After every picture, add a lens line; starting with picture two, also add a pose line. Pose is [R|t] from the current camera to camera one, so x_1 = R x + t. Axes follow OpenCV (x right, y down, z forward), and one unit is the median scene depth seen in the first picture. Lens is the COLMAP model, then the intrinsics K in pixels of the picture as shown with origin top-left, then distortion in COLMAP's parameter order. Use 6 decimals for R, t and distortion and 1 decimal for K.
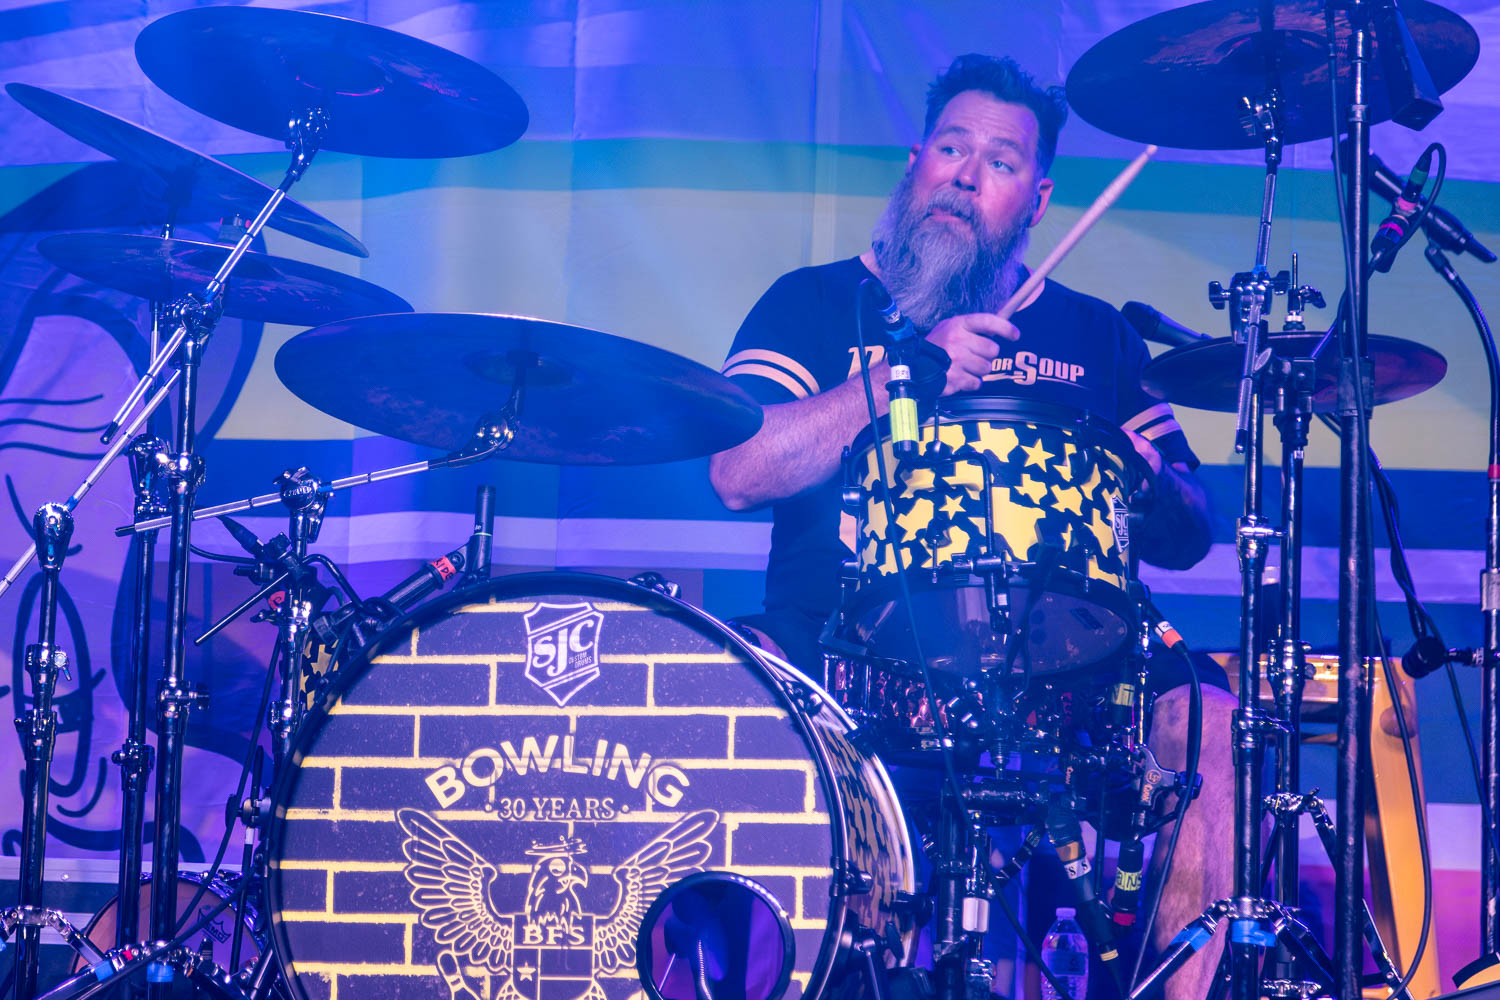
lens RADIAL K [[4716.4, 0, 658.0], [0, 4716.4, 479.0], [0, 0, 1]] dist [0.002407, 0.000000]
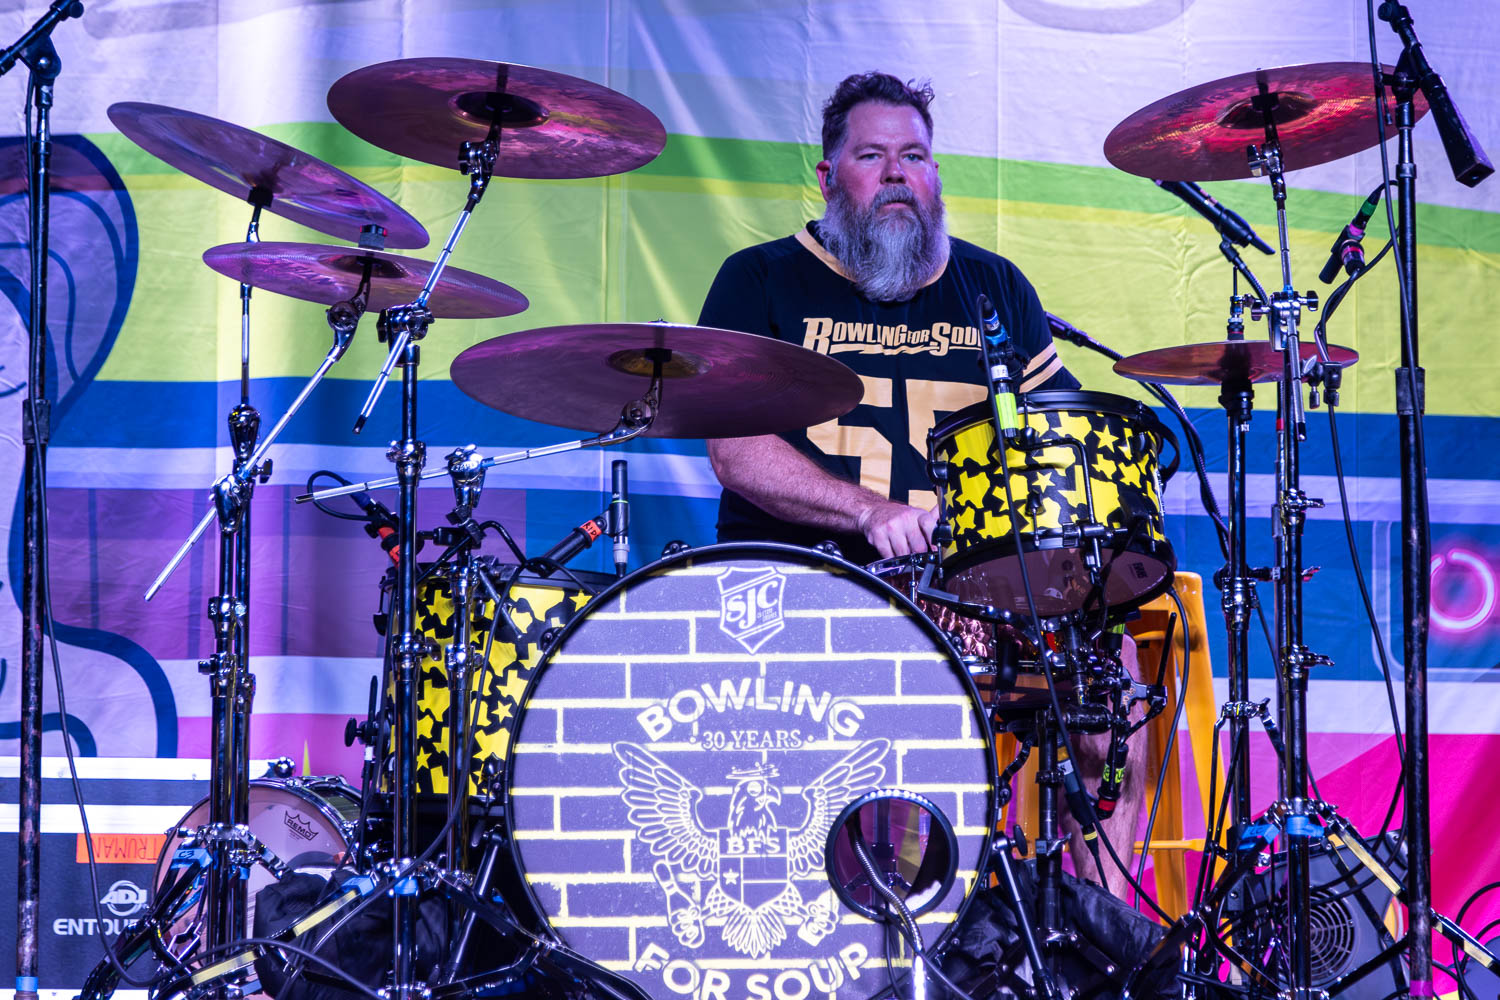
lens RADIAL K [[3959.7, 0, 823.5], [0, 3959.7, 493.1], [0, 0, 1]] dist [-0.004565, 0.000000]
pose [[0.965558, -0.009187, 0.260027, -0.262954], [-0.002555, 0.998994, 0.044781, -0.037434], [-0.260177, -0.043903, 0.964562, 0.028708]]
